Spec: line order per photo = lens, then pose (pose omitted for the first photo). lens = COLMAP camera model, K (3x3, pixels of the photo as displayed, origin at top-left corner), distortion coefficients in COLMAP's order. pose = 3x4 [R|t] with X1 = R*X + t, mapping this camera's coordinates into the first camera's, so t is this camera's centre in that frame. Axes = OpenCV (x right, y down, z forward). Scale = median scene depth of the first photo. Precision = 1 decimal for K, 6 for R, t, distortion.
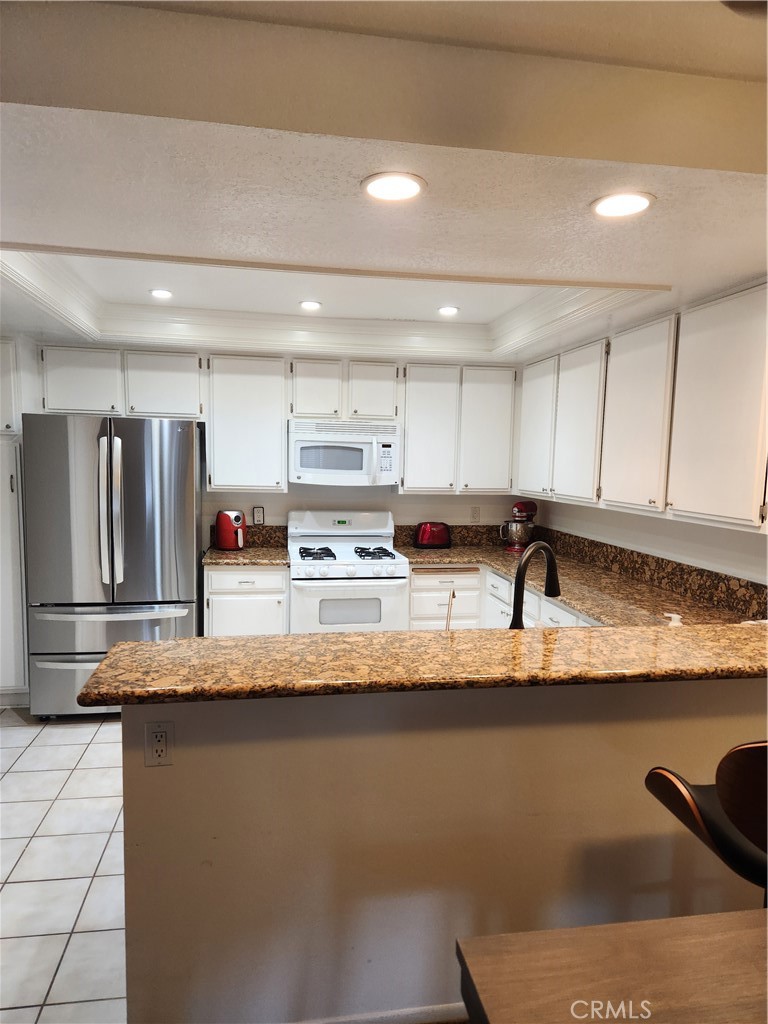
lens RADIAL K [[684.1, 0, 384.0], [0, 684.1, 512.0], [0, 0, 1]] dist [0.069392, -0.097017]
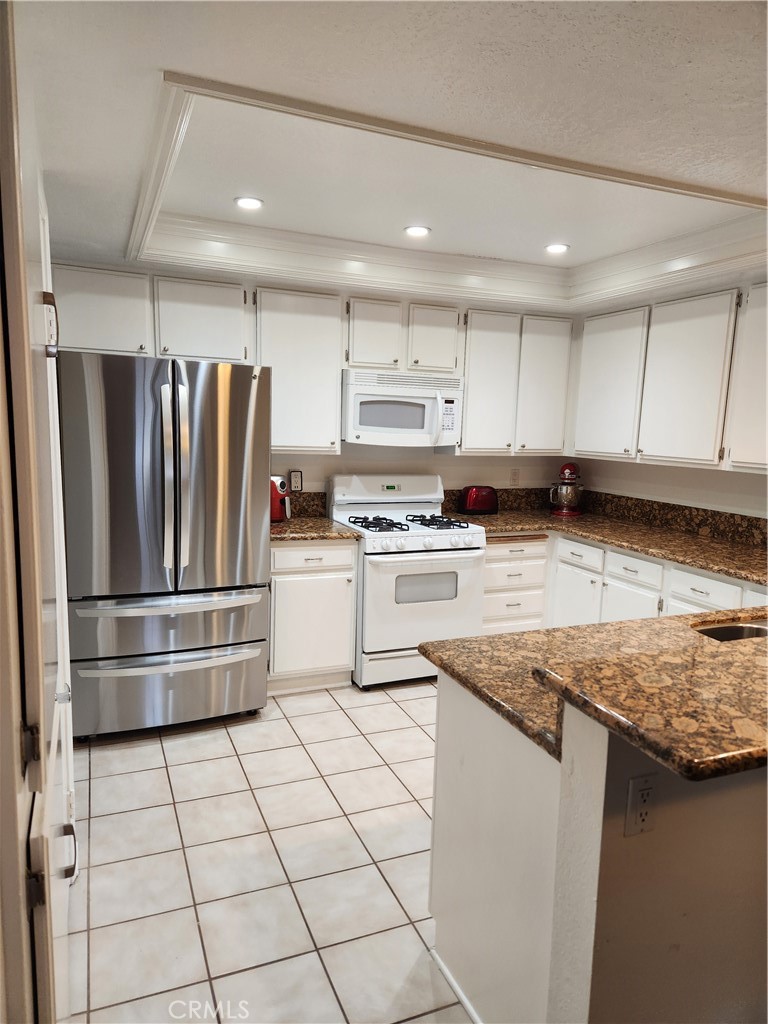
lens RADIAL K [[684.1, 0, 384.0], [0, 684.1, 512.0], [0, 0, 1]] dist [0.069392, -0.097017]
pose [[0.974214, -0.020848, 0.224662, -0.288351], [0.007339, 0.998123, 0.060801, -0.007875], [-0.225507, -0.057584, 0.972538, 0.140448]]
